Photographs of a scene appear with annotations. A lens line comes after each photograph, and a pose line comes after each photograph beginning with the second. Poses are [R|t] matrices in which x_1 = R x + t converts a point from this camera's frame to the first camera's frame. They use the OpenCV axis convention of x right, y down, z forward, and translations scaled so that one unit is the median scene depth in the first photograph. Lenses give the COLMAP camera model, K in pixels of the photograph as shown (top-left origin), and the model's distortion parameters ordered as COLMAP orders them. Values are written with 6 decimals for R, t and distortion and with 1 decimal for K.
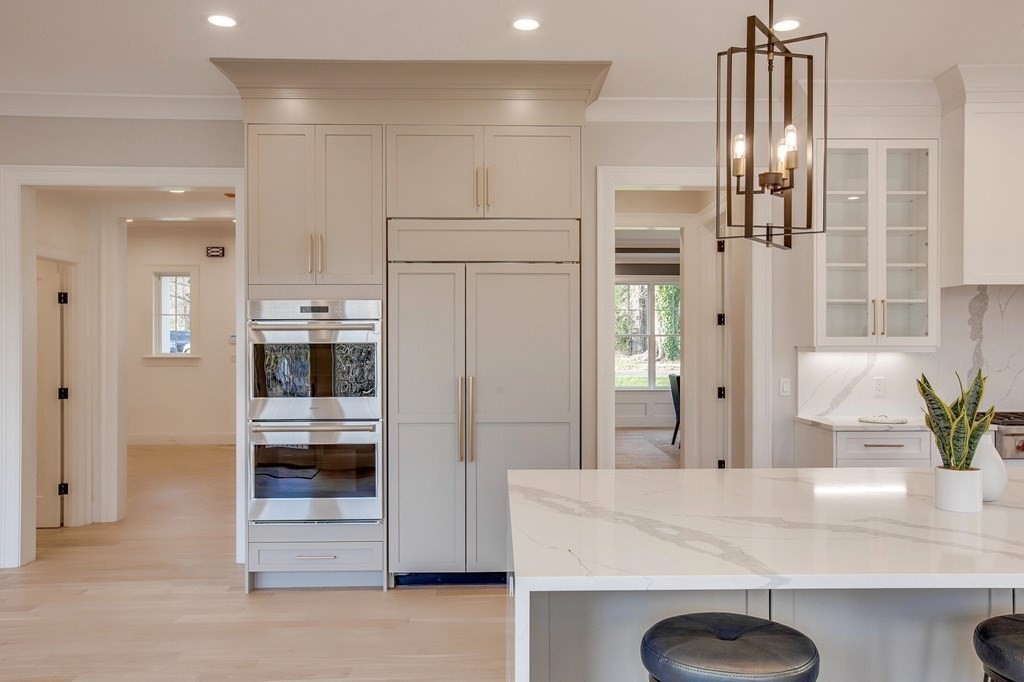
lens RADIAL K [[760.5, 0, 512.7], [0, 760.5, 349.1], [0, 0, 1]] dist [0.014057, 0.002193]
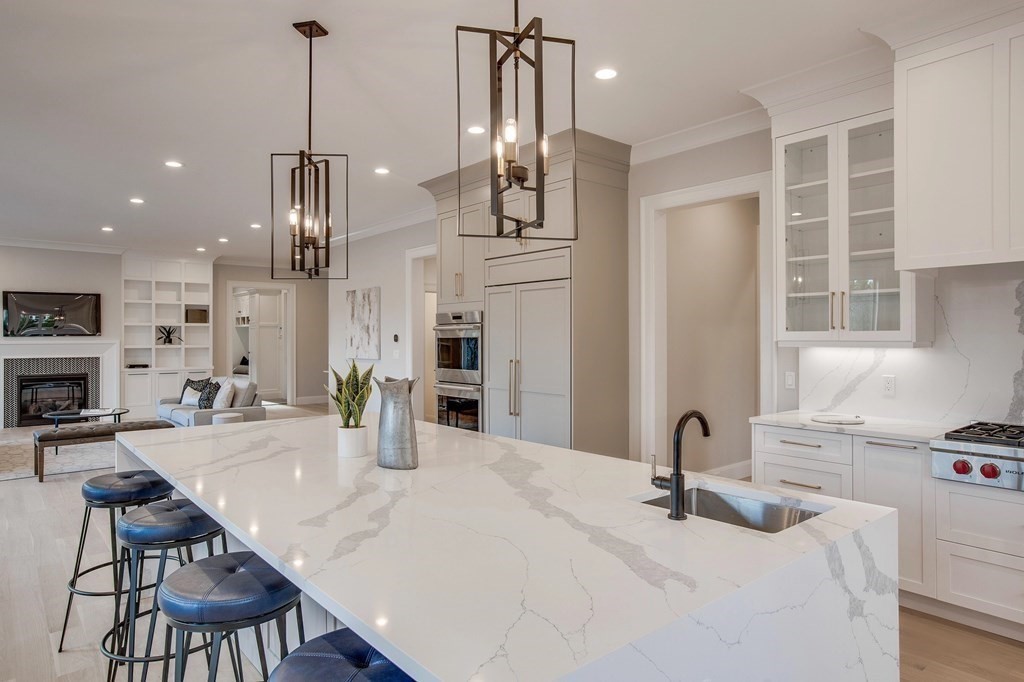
lens RADIAL K [[562.9, 0, 512.7], [0, 562.9, 338.3], [0, 0, 1]] dist [0.000955, 0.002488]
pose [[0.674593, 0.003082, -0.738183, 0.720427], [-0.001244, 0.999995, 0.003038, -0.009126], [0.738189, -0.001131, 0.674593, 0.231704]]
